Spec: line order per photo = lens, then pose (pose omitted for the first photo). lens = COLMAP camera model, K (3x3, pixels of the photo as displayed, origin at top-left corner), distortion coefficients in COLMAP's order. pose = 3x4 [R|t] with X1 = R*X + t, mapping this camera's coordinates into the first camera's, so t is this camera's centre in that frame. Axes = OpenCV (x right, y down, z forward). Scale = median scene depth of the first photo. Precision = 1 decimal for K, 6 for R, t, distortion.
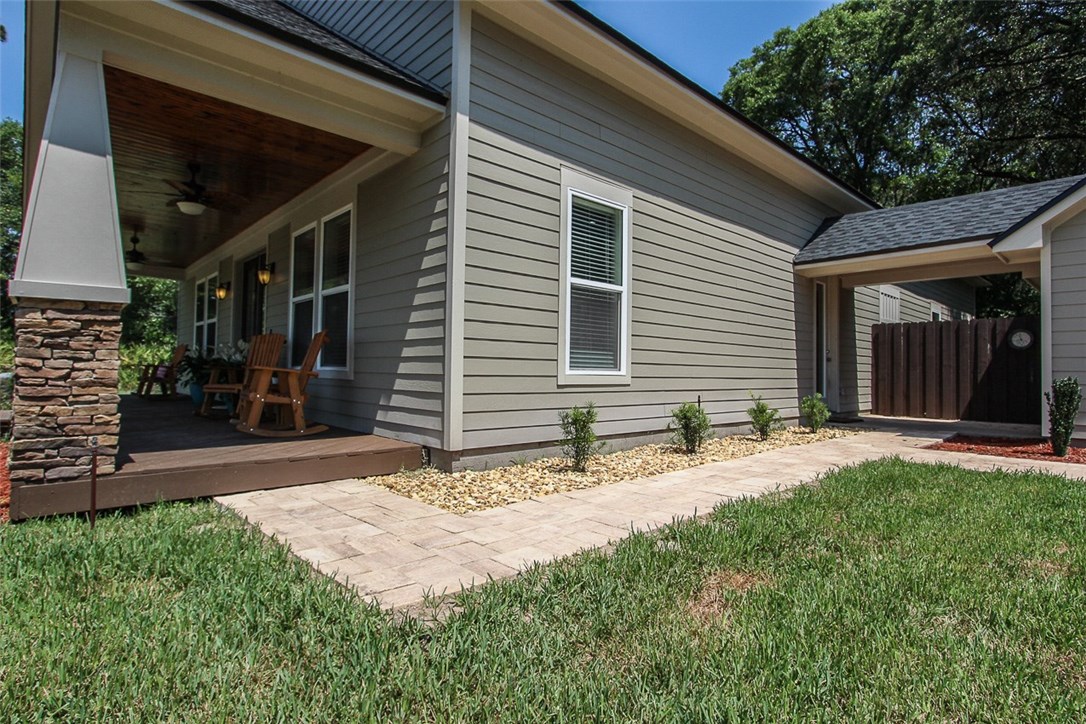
lens RADIAL K [[553.0, 0, 543.0], [0, 553.0, 362.0], [0, 0, 1]] dist [-0.015979, 0.000210]
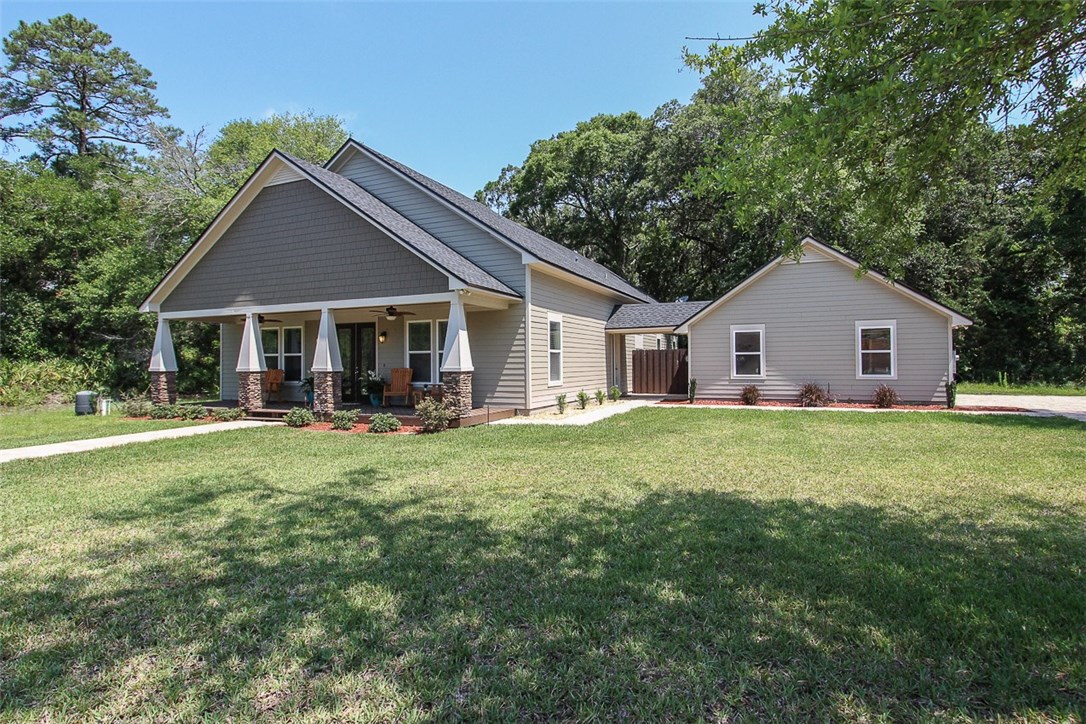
lens RADIAL K [[553.0, 0, 543.0], [0, 553.0, 362.0], [0, 0, 1]] dist [-0.015979, 0.000210]
pose [[0.918071, -0.022373, 0.395785, -0.822886], [0.016291, 0.999692, 0.018722, -0.103986], [-0.396082, -0.010741, 0.918152, -1.198140]]
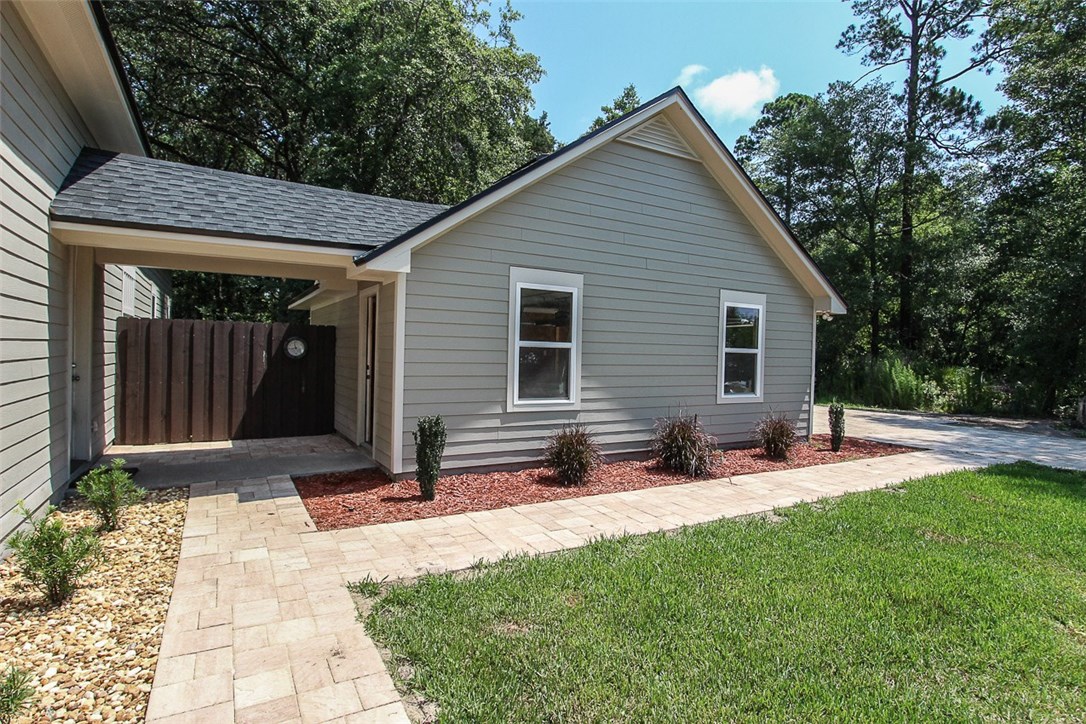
lens RADIAL K [[553.0, 0, 543.0], [0, 553.0, 362.0], [0, 0, 1]] dist [-0.015979, 0.000210]
pose [[0.207343, -0.029989, 0.977808, 0.038571], [-0.036560, 0.998594, 0.038379, -0.088644], [-0.977585, -0.043706, 0.205956, 0.489687]]
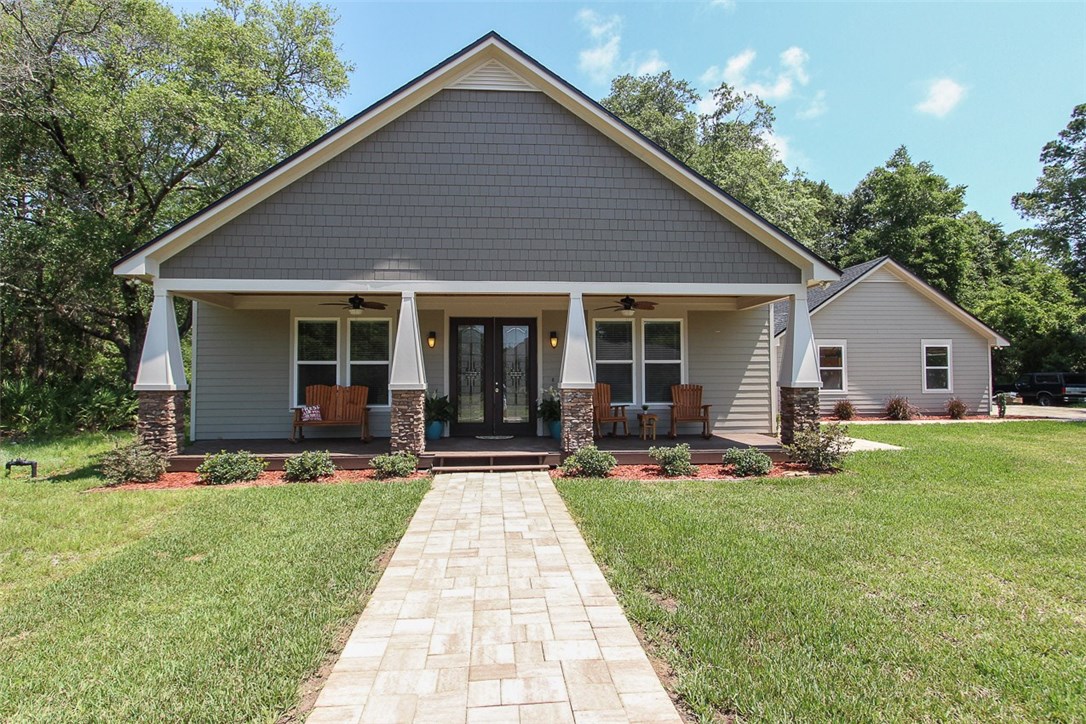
lens RADIAL K [[598.7, 0, 539.5], [0, 598.7, 355.4], [0, 0, 1]] dist [-0.014514, 0.002510]
pose [[0.616704, 0.010011, 0.787131, -1.878201], [0.002602, 0.999888, -0.014756, -0.103296], [-0.787191, 0.011148, 0.616609, 0.073906]]
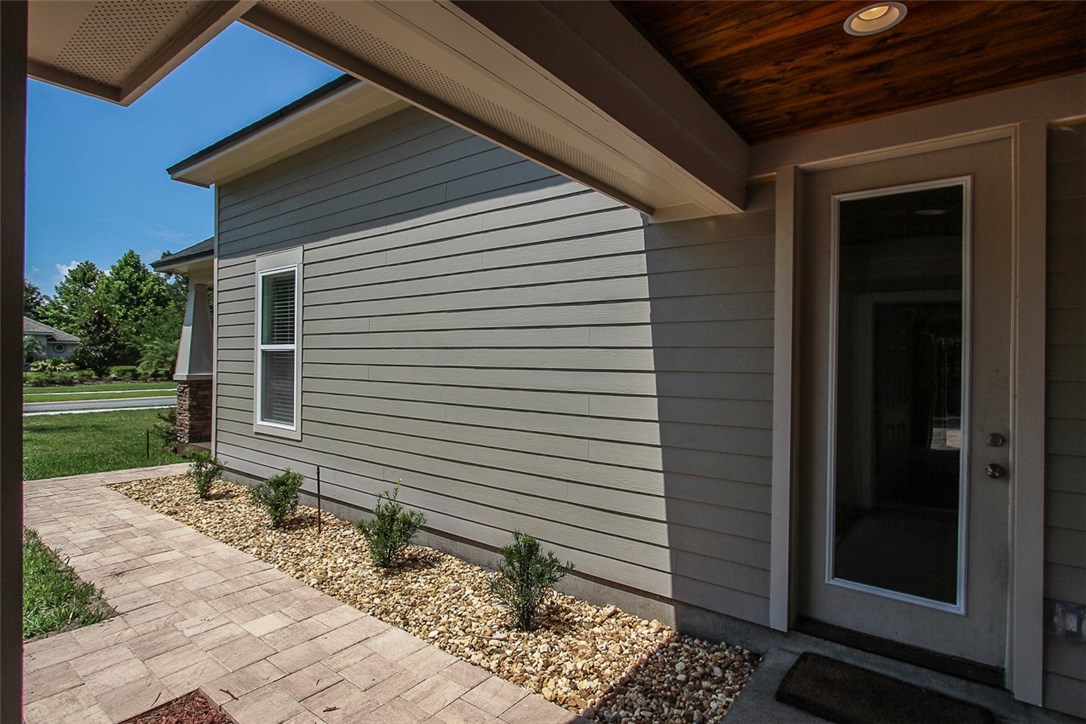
lens RADIAL K [[553.0, 0, 543.0], [0, 553.0, 362.0], [0, 0, 1]] dist [-0.015979, 0.000210]
pose [[0.174036, -0.011464, -0.984672, 0.987895], [0.004934, 0.999930, -0.010770, -0.072200], [0.984727, -0.002984, 0.174081, 1.021701]]
